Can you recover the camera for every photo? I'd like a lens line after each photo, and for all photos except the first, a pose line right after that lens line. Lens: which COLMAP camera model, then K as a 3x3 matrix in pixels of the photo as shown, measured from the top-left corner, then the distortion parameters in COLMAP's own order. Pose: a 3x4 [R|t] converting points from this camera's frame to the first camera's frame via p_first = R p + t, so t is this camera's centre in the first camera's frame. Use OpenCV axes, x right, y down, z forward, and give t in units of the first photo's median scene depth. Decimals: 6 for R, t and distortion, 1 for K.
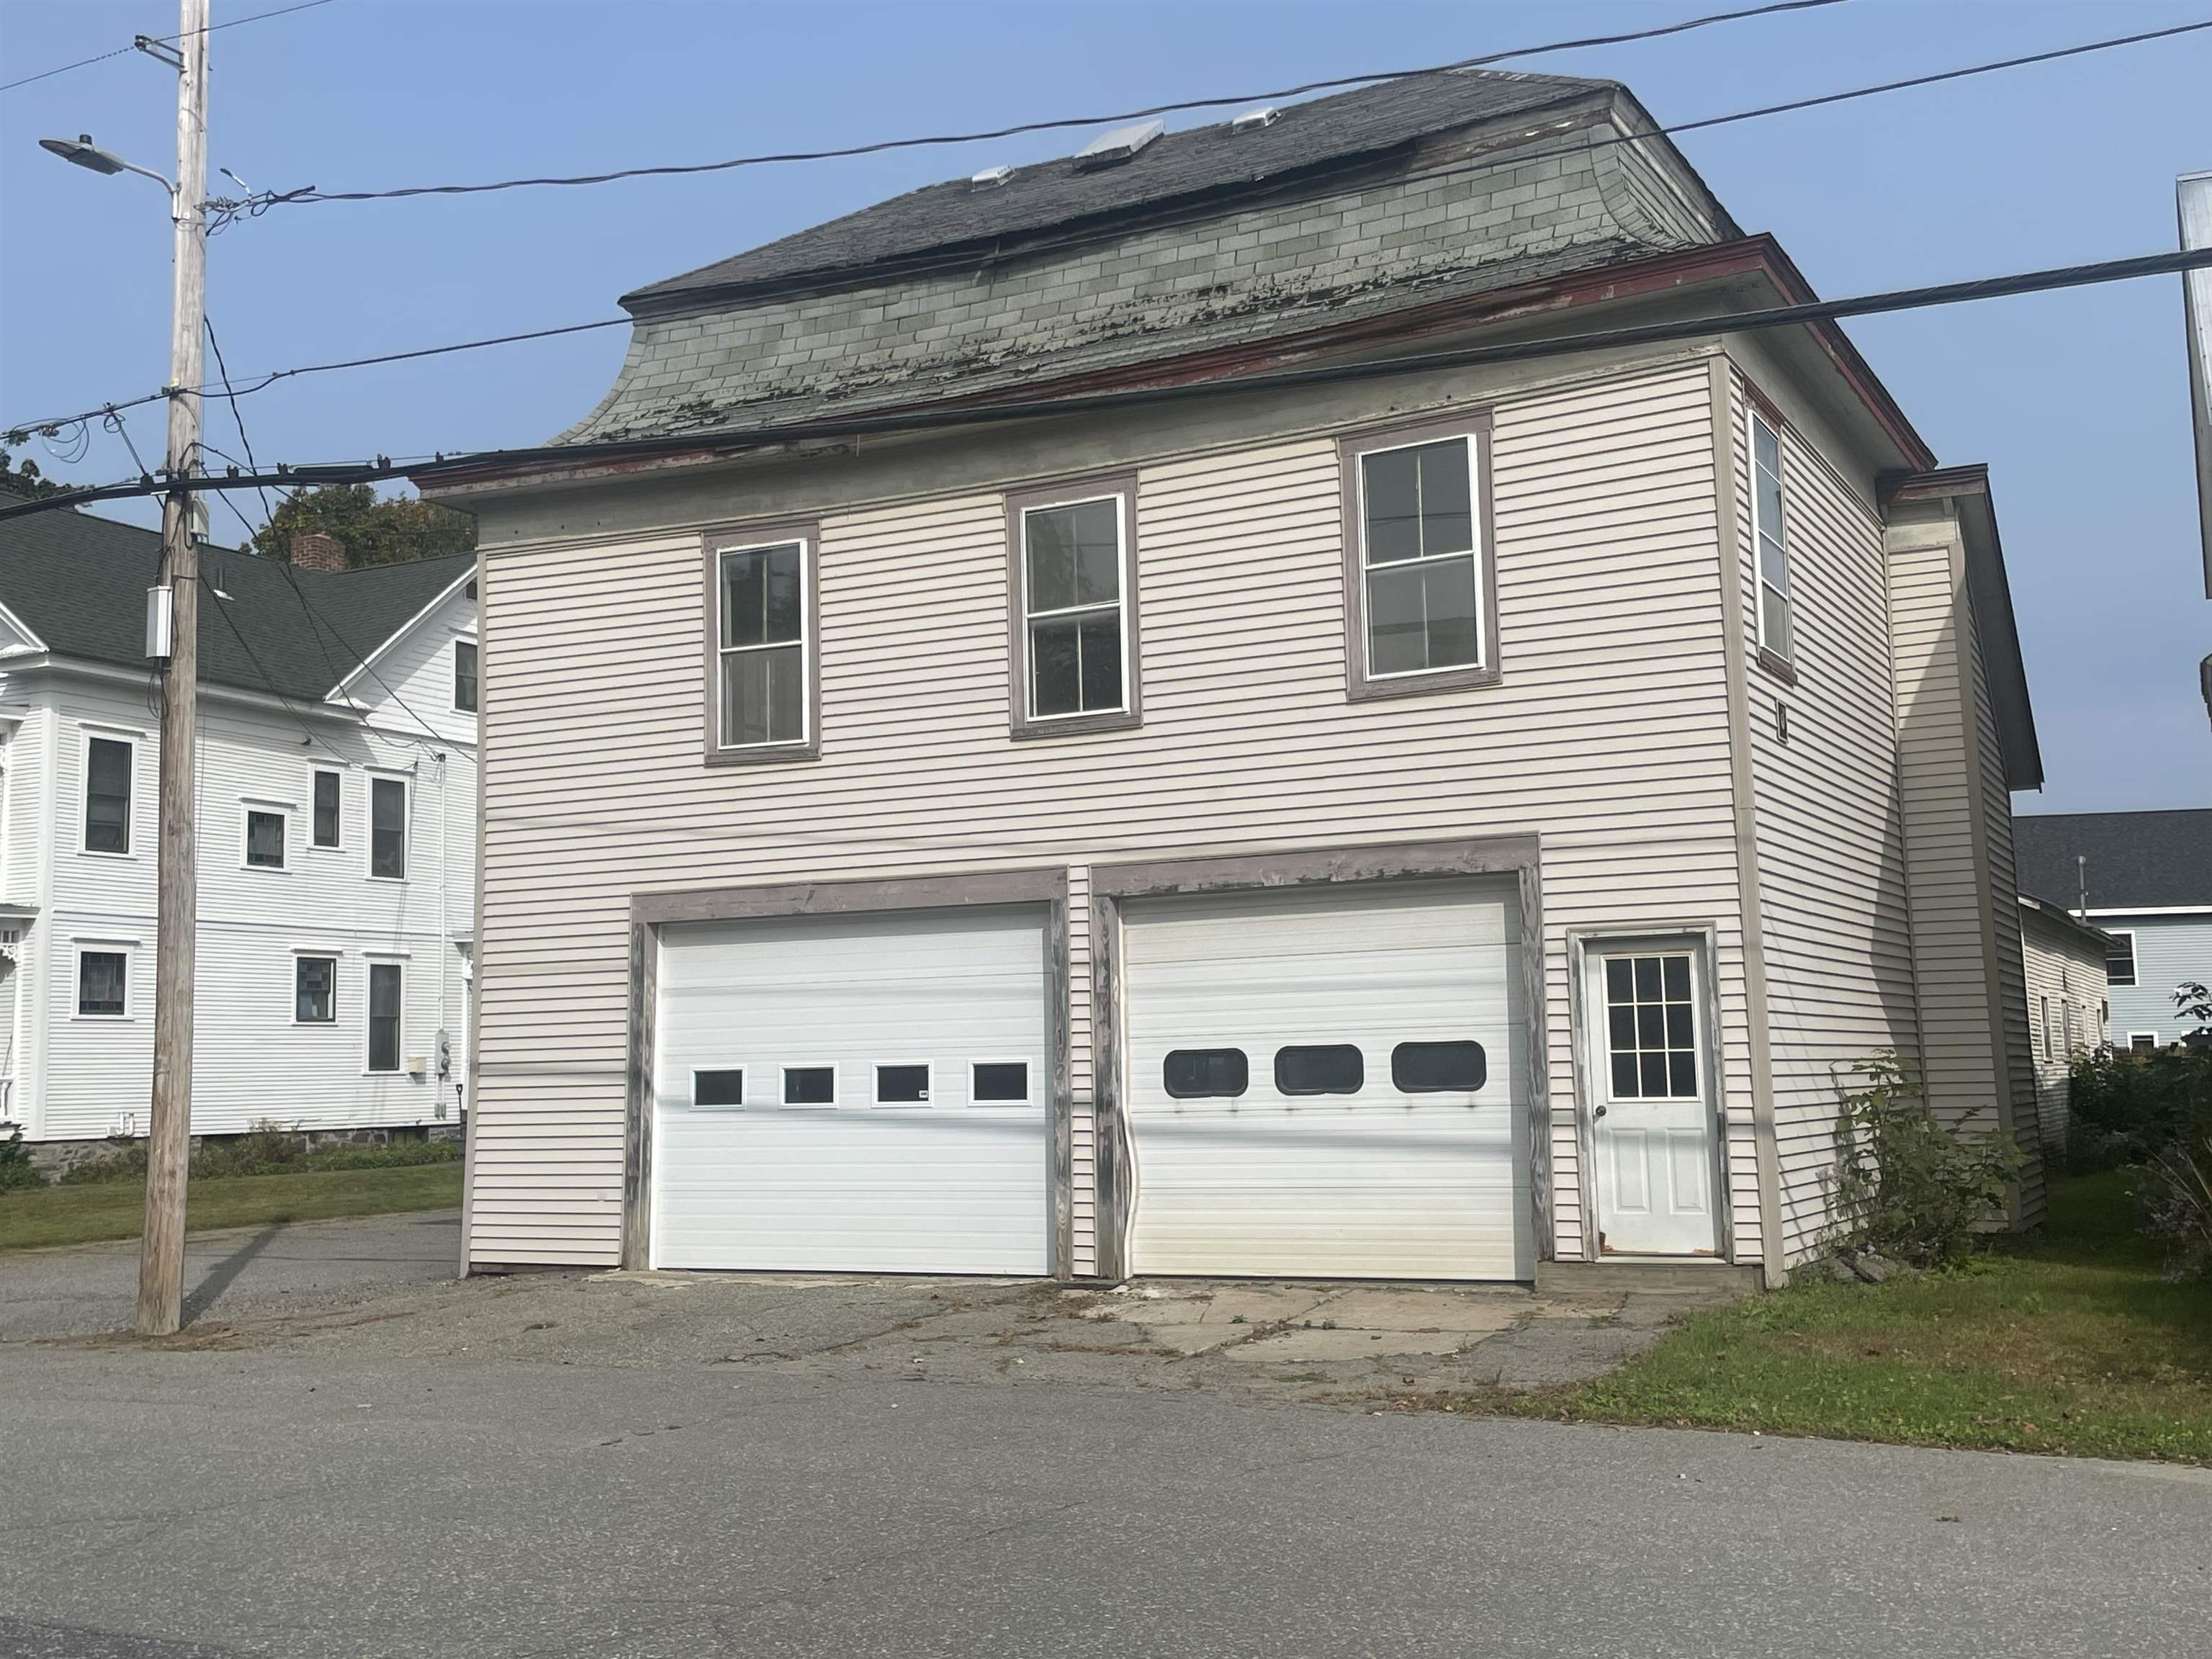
lens RADIAL K [[2394.3, 0, 1099.0], [0, 2394.3, 818.5], [0, 0, 1]] dist [0.086717, 0.000000]
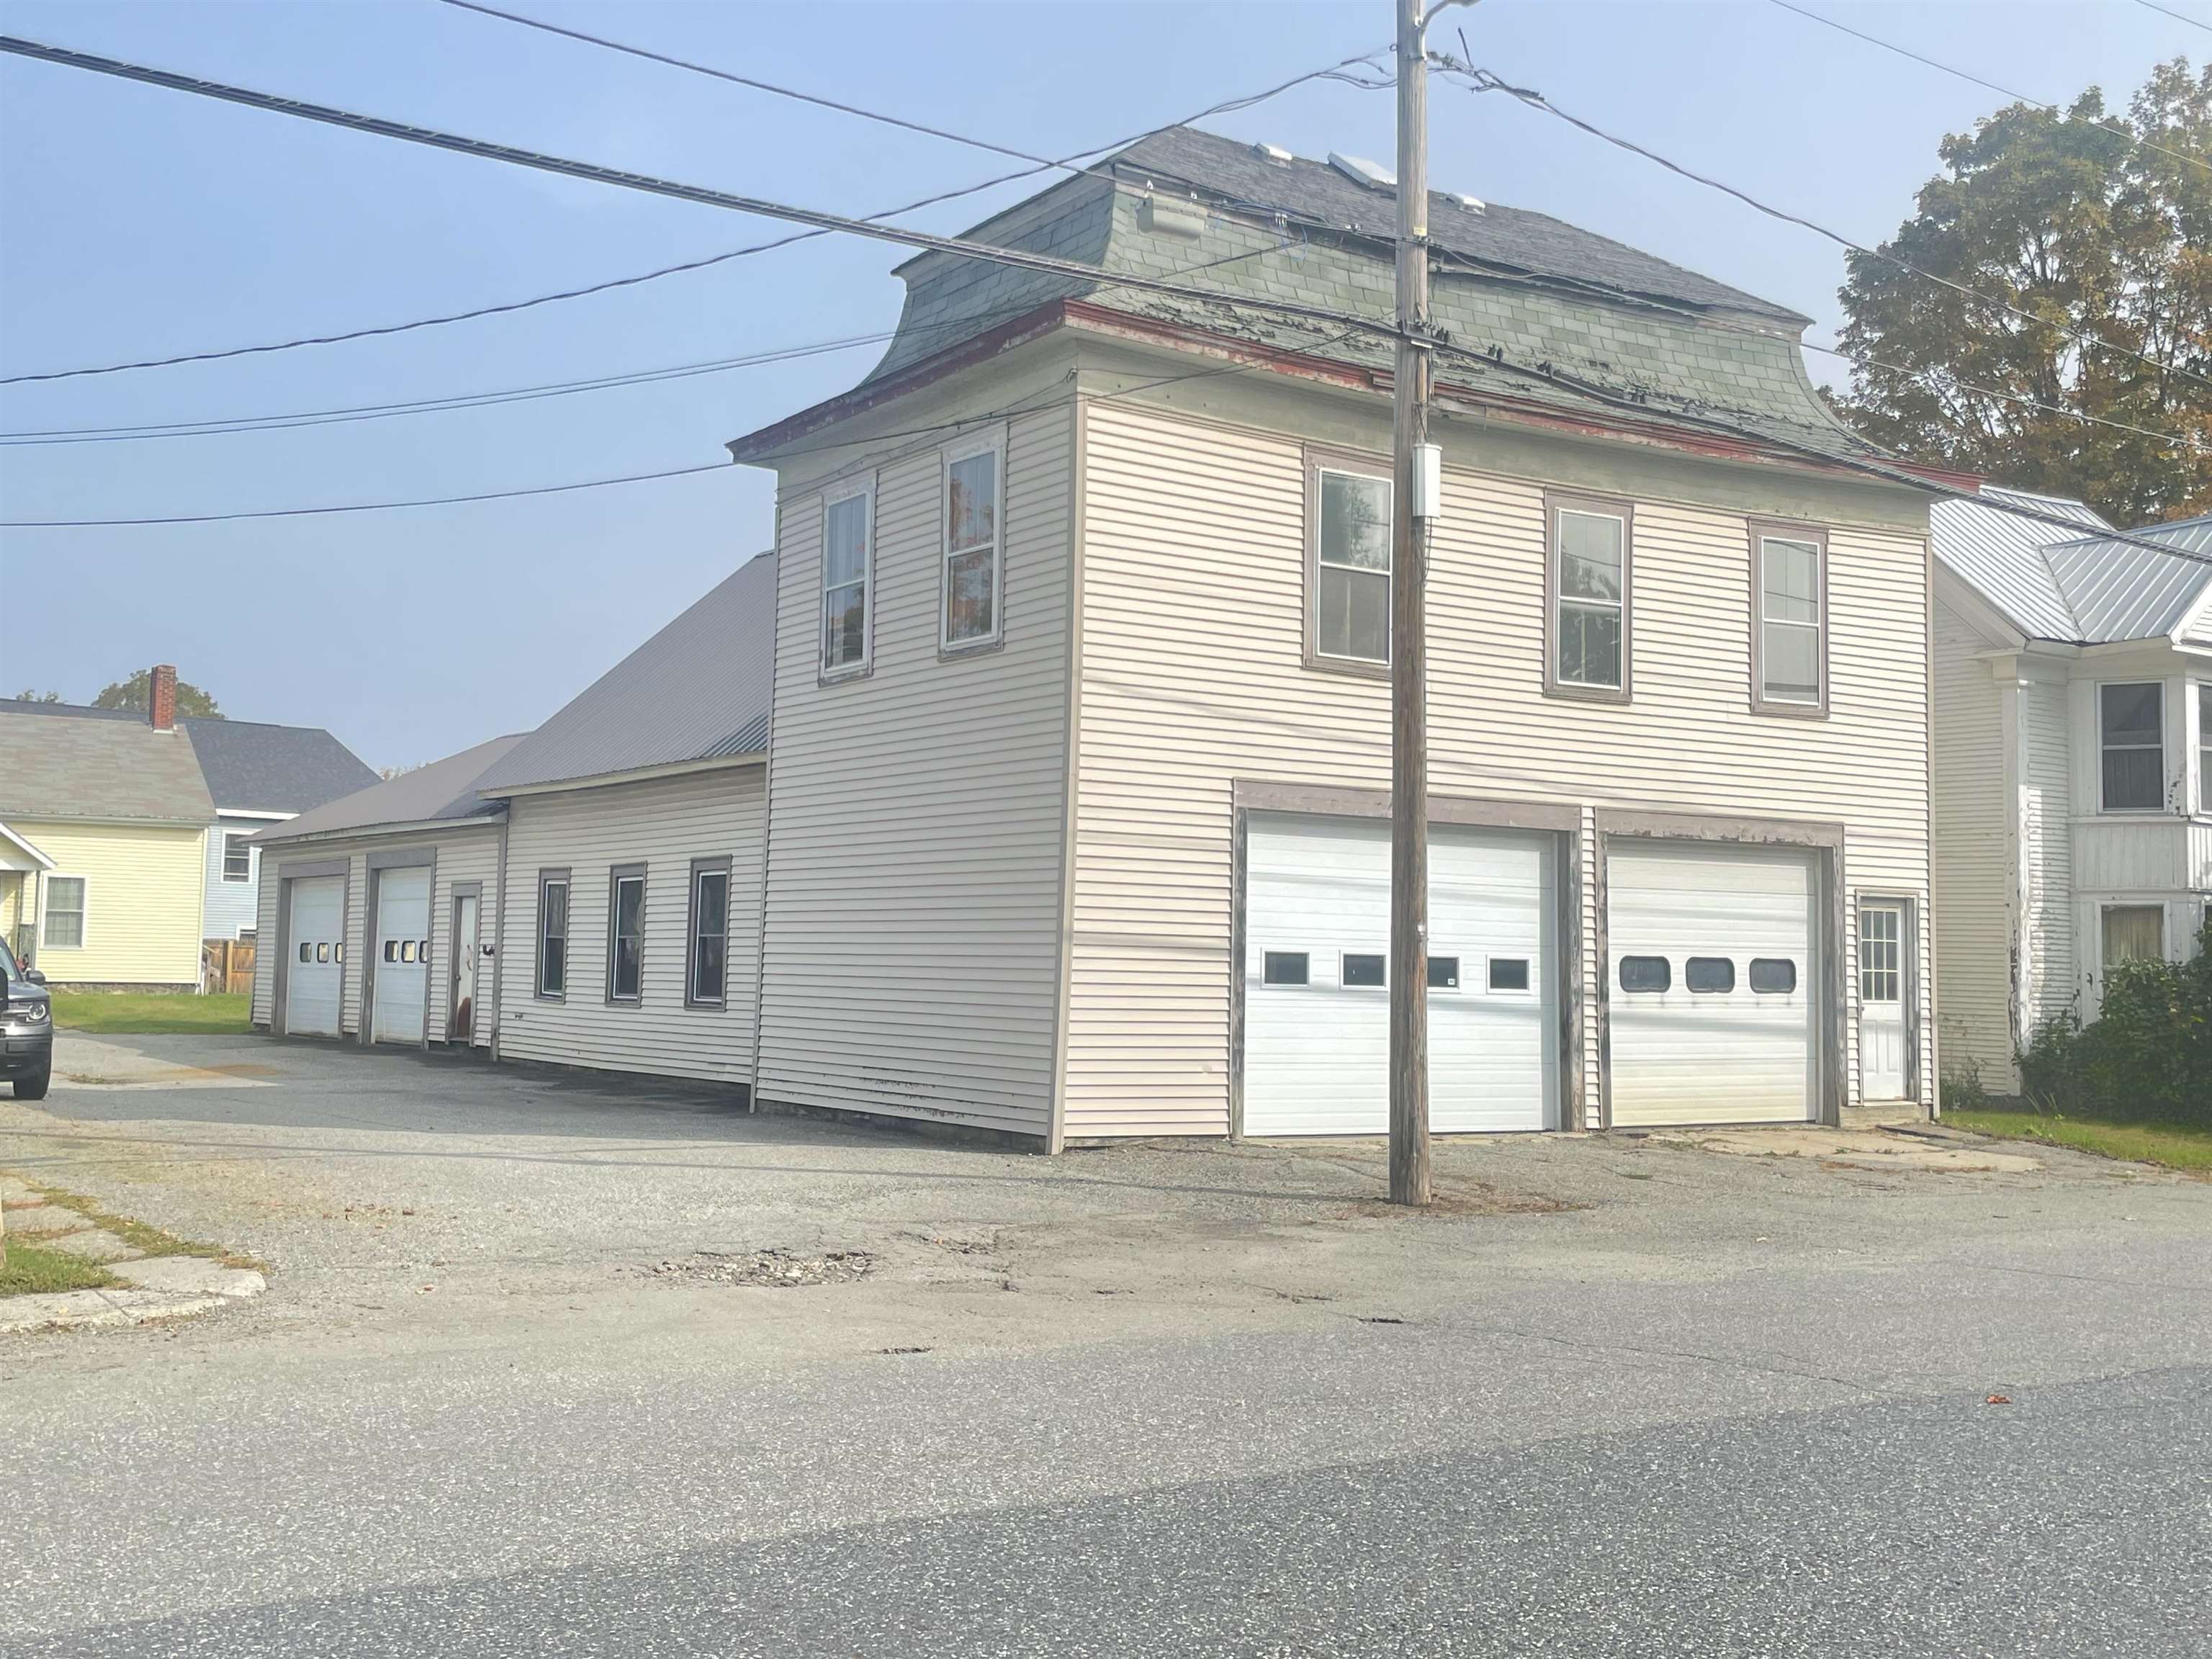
lens RADIAL K [[2394.3, 0, 1109.2], [0, 2394.3, 835.6], [0, 0, 1]] dist [0.086717, 0.000000]
pose [[0.490290, 0.080817, 0.867804, -1.242386], [-0.121925, 0.992261, -0.023522, 0.096644], [-0.862989, -0.094275, 0.496349, 0.596621]]
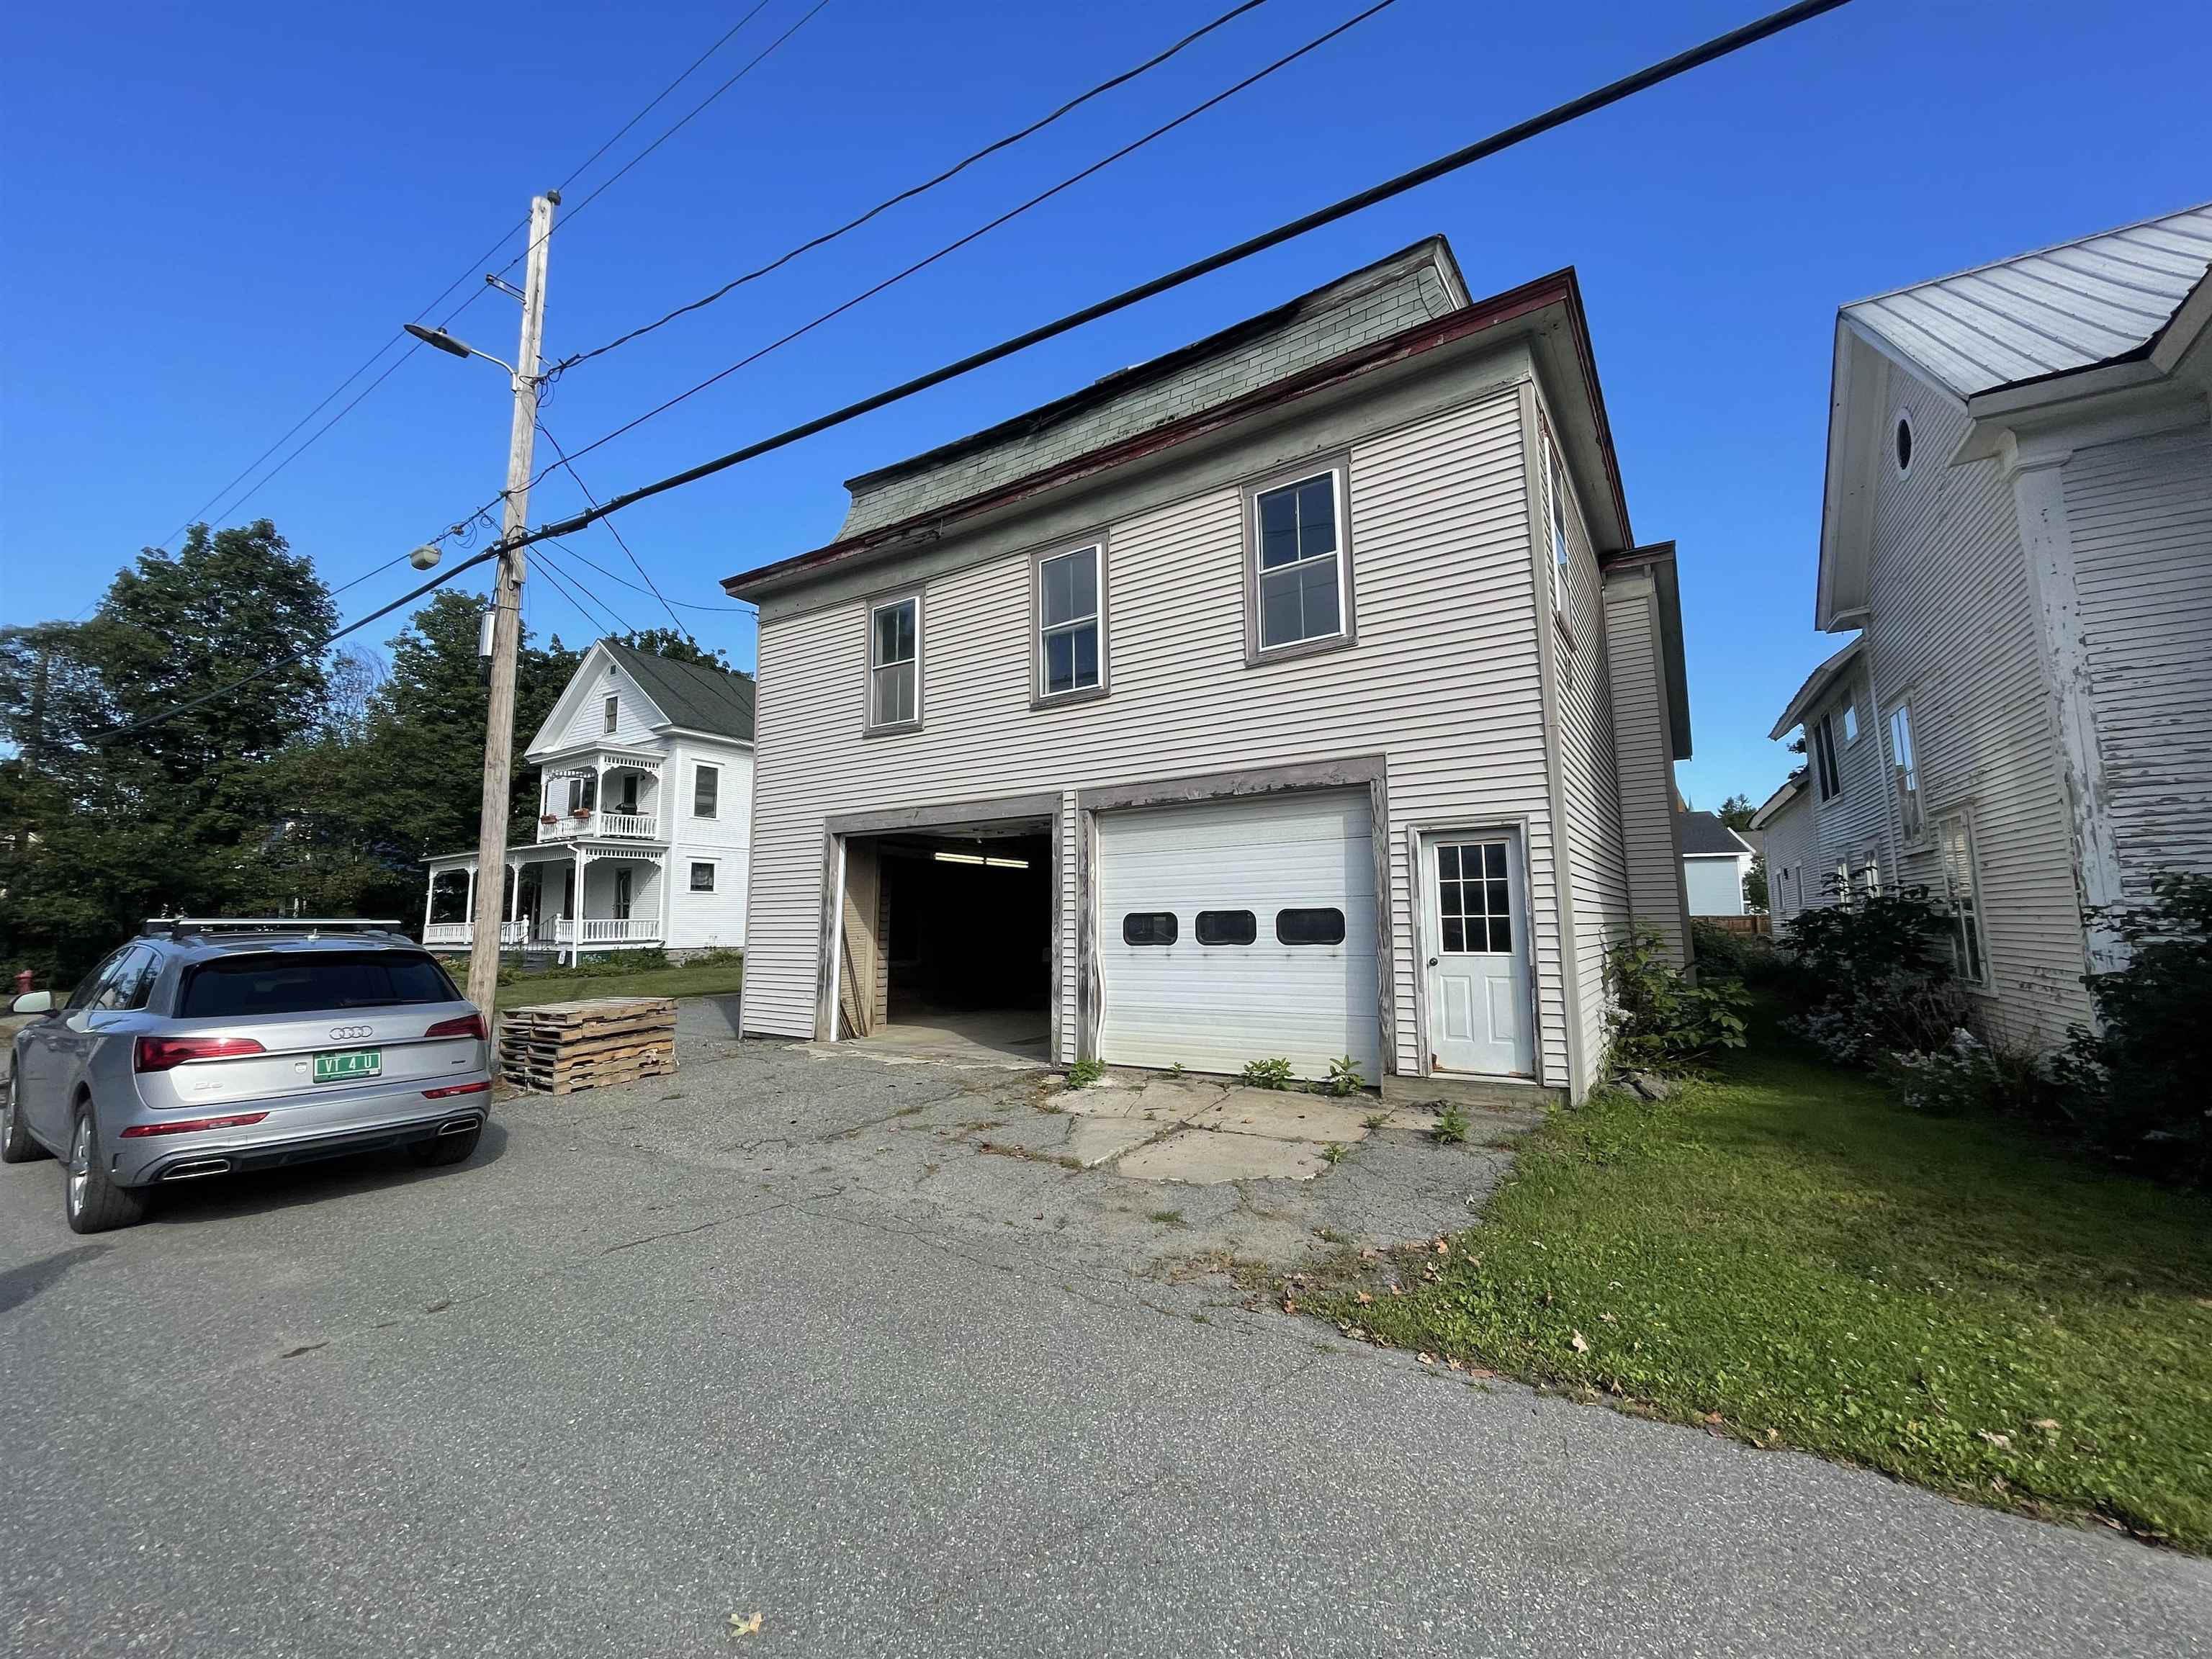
lens RADIAL K [[889.9, 0, 1104.4], [0, 889.9, 836.1], [0, 0, 1]] dist [-0.004355, 0.000543]
pose [[0.993764, 0.001129, -0.111496, 0.076365], [-0.000072, 0.999955, 0.009484, 0.043781], [0.111501, -0.009417, 0.993720, 0.452074]]
